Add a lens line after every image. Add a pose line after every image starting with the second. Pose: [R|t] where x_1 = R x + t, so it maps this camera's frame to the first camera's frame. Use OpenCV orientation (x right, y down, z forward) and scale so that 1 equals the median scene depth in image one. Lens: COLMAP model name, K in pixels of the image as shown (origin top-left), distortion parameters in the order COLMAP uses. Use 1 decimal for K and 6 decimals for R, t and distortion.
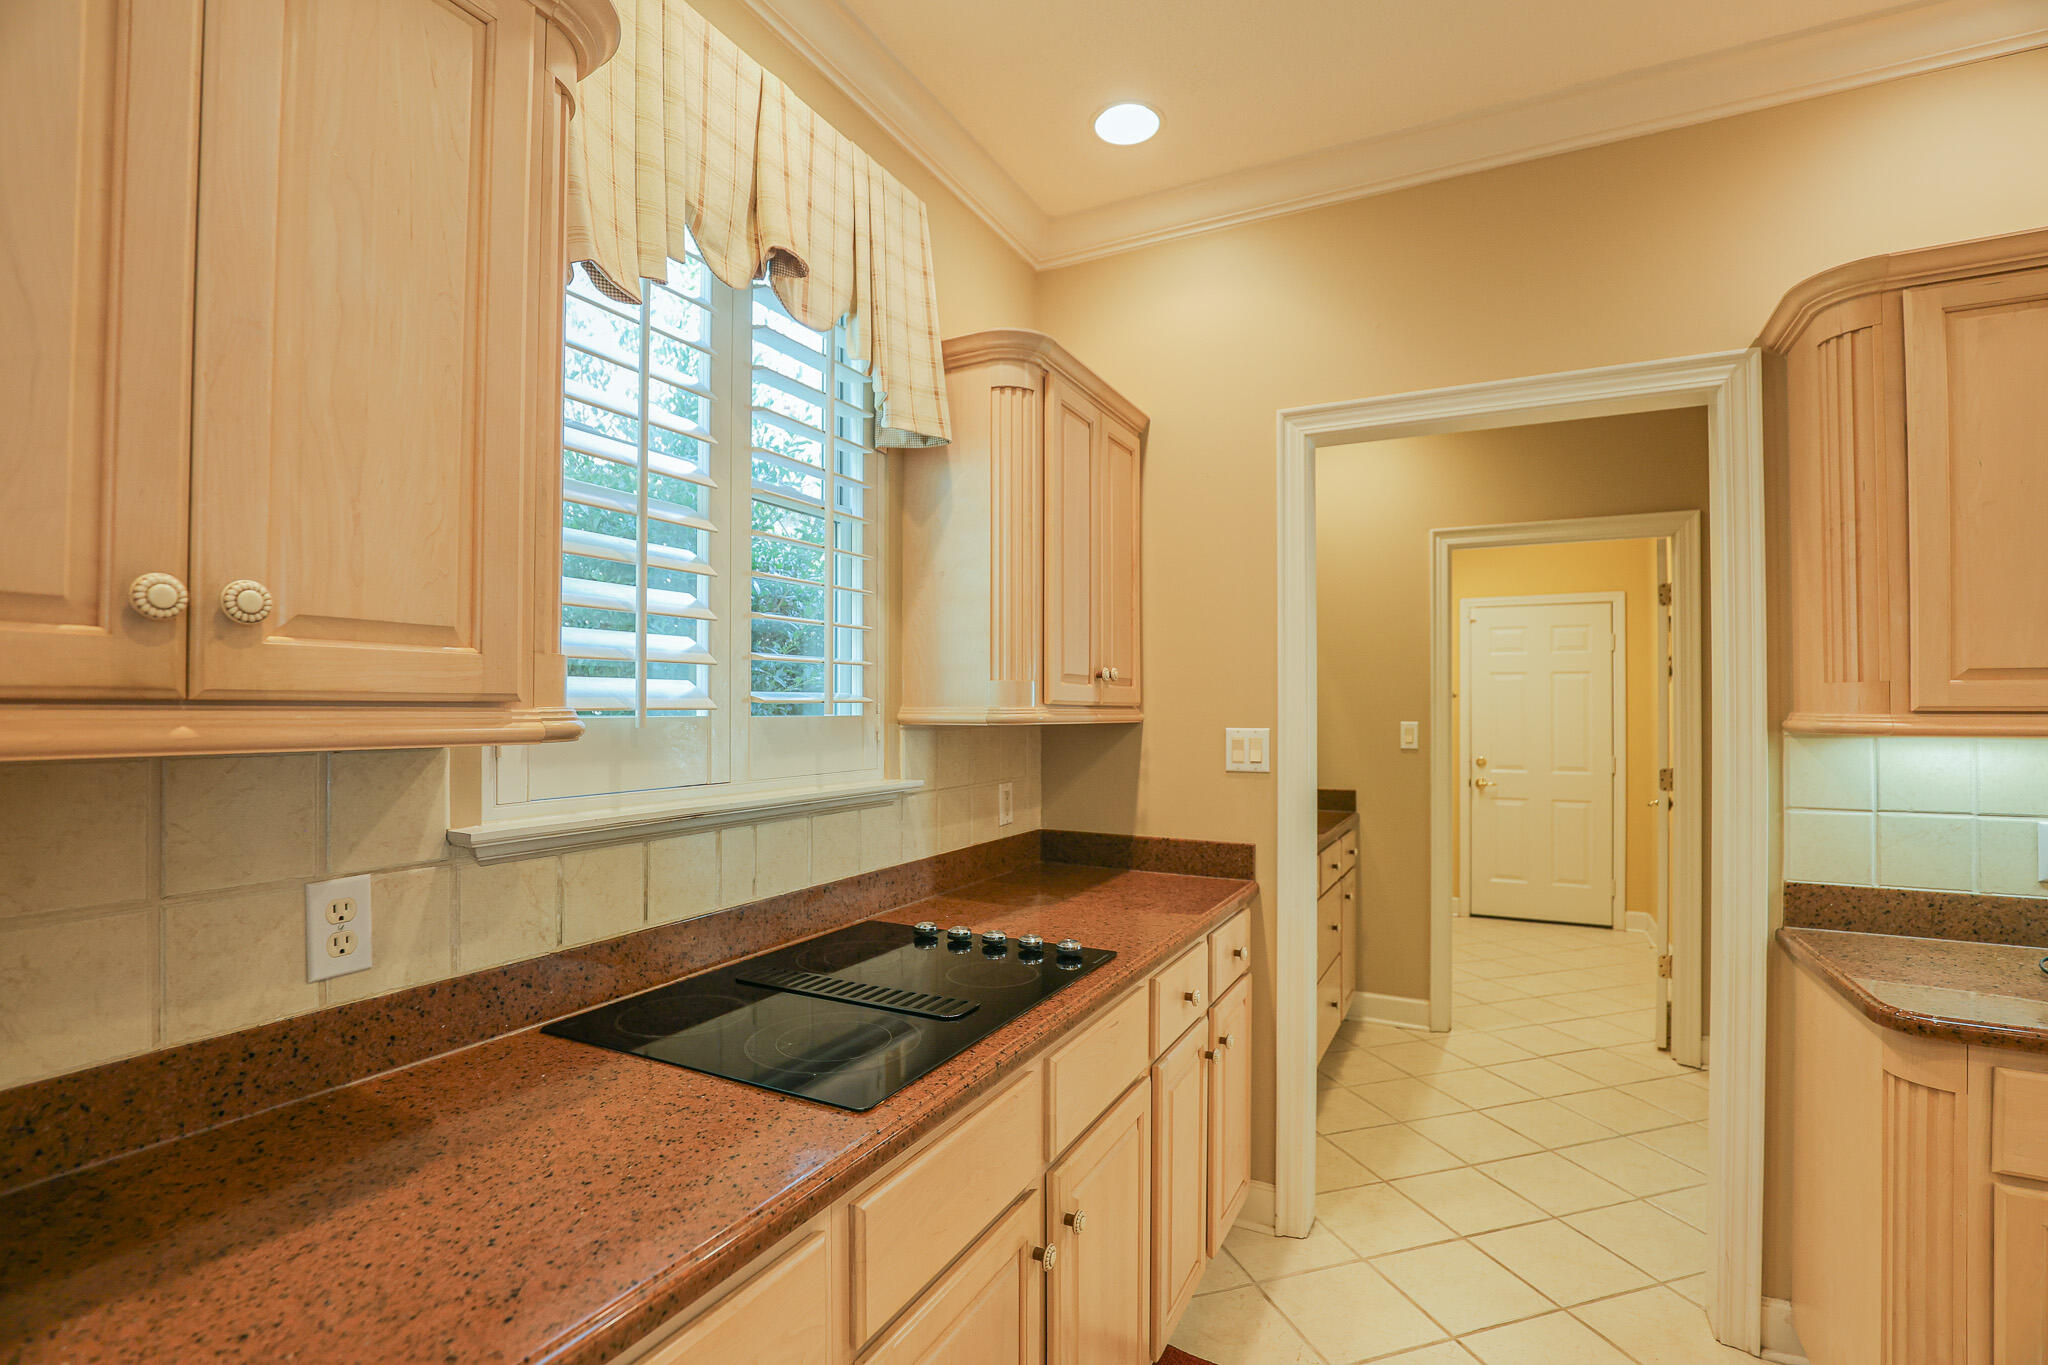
lens RADIAL K [[929.5, 0, 1027.8], [0, 929.5, 696.3], [0, 0, 1]] dist [-0.018034, 0.000323]
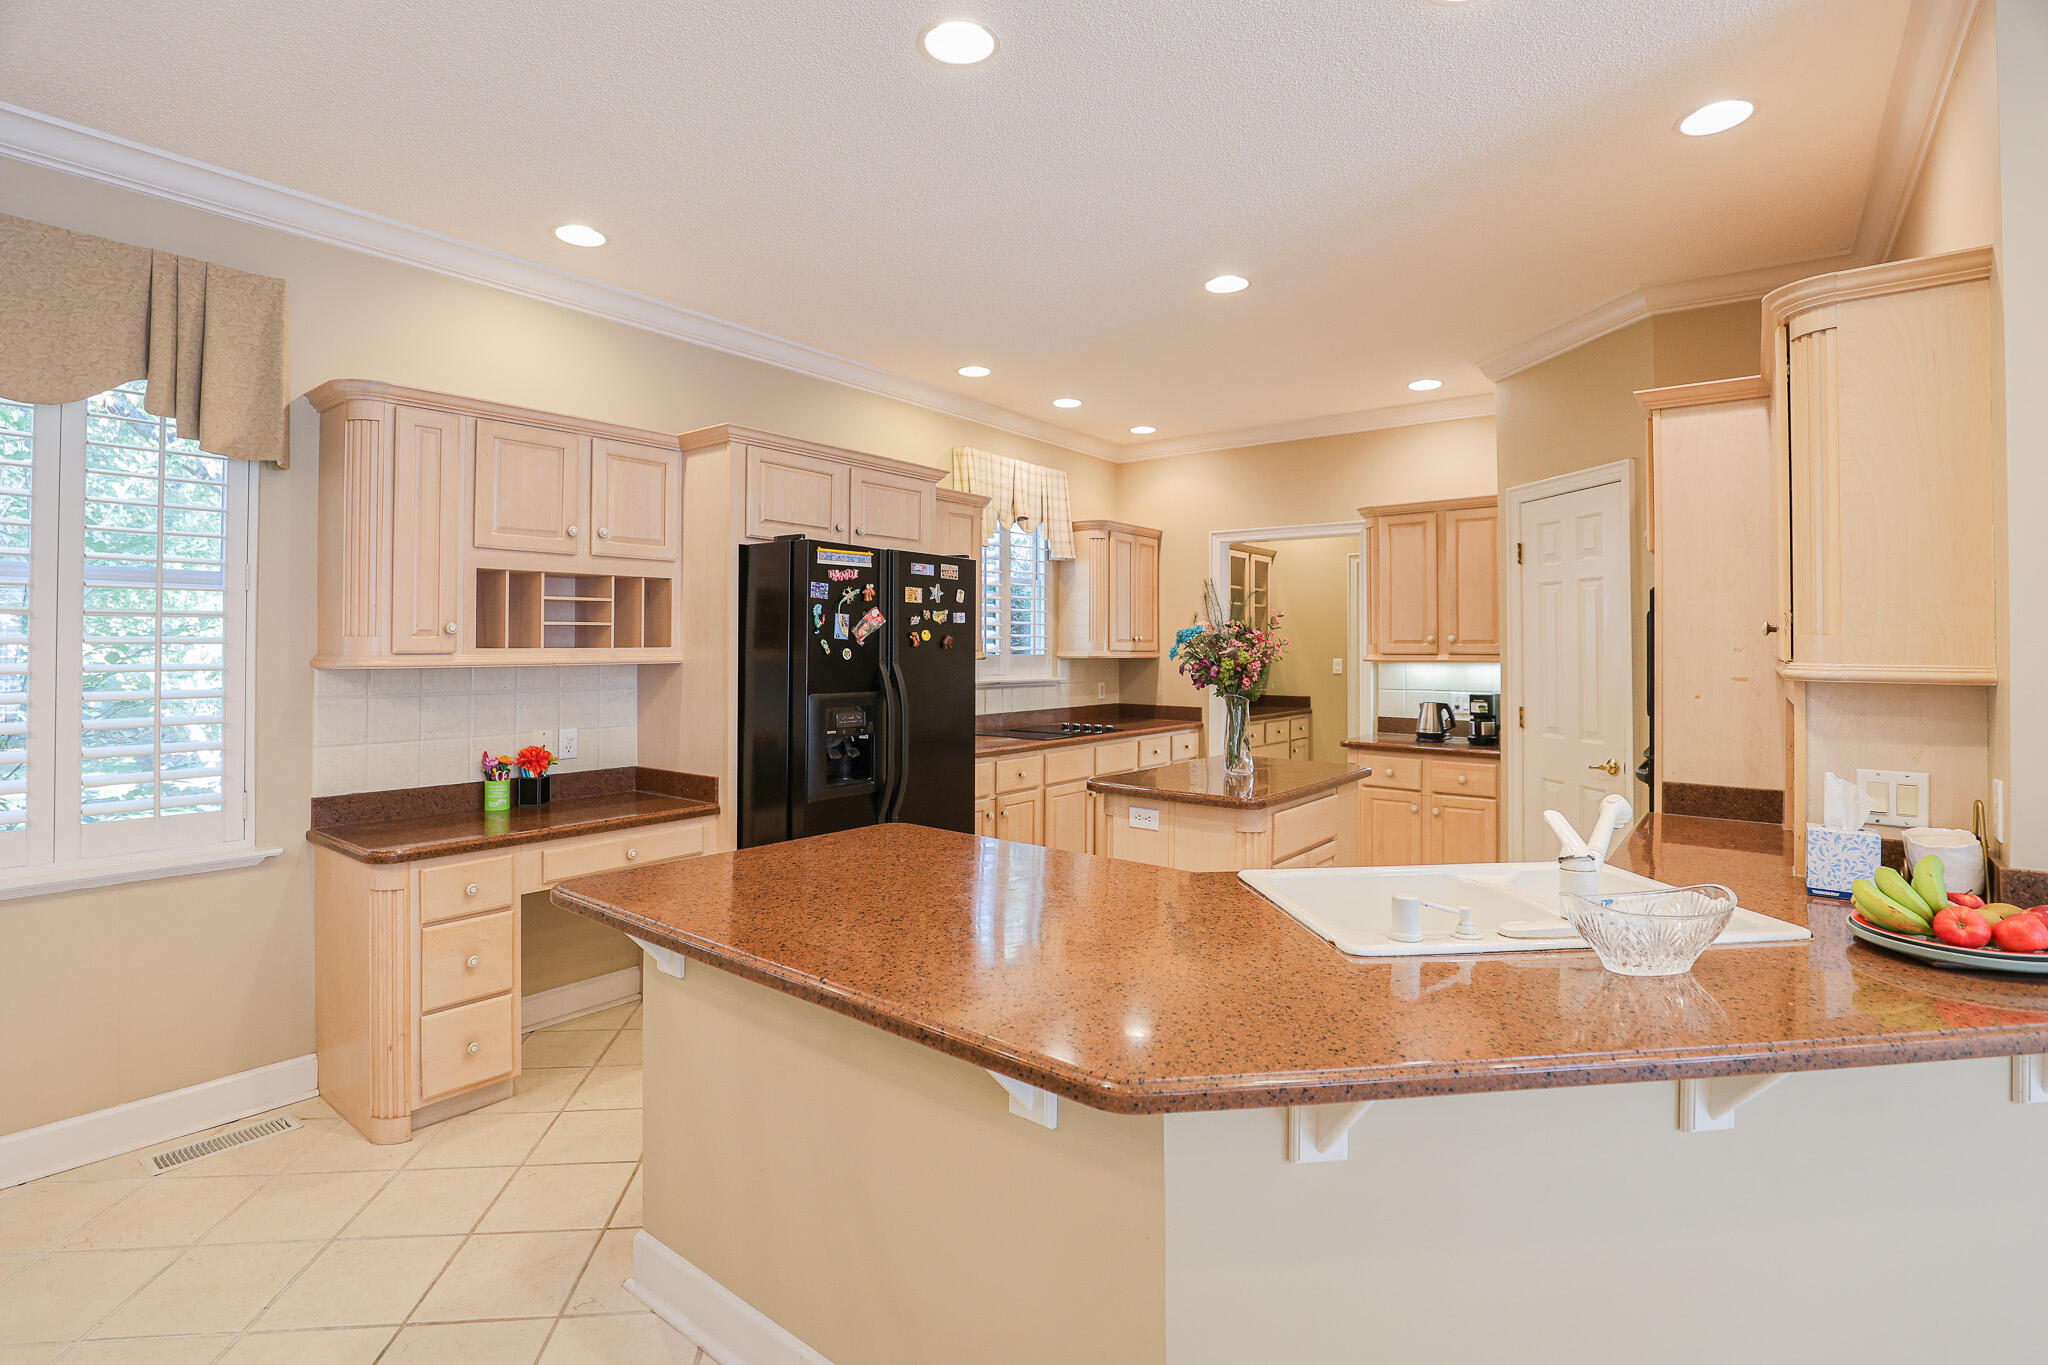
lens RADIAL K [[983.5, 0, 1022.0], [0, 983.5, 625.7], [0, 0, 1]] dist [-0.023049, 0.000576]
pose [[0.982034, -0.002625, -0.188683, 0.320388], [0.000735, 0.999949, -0.010088, -0.036681], [0.188700, 0.009768, 0.981986, -1.957996]]
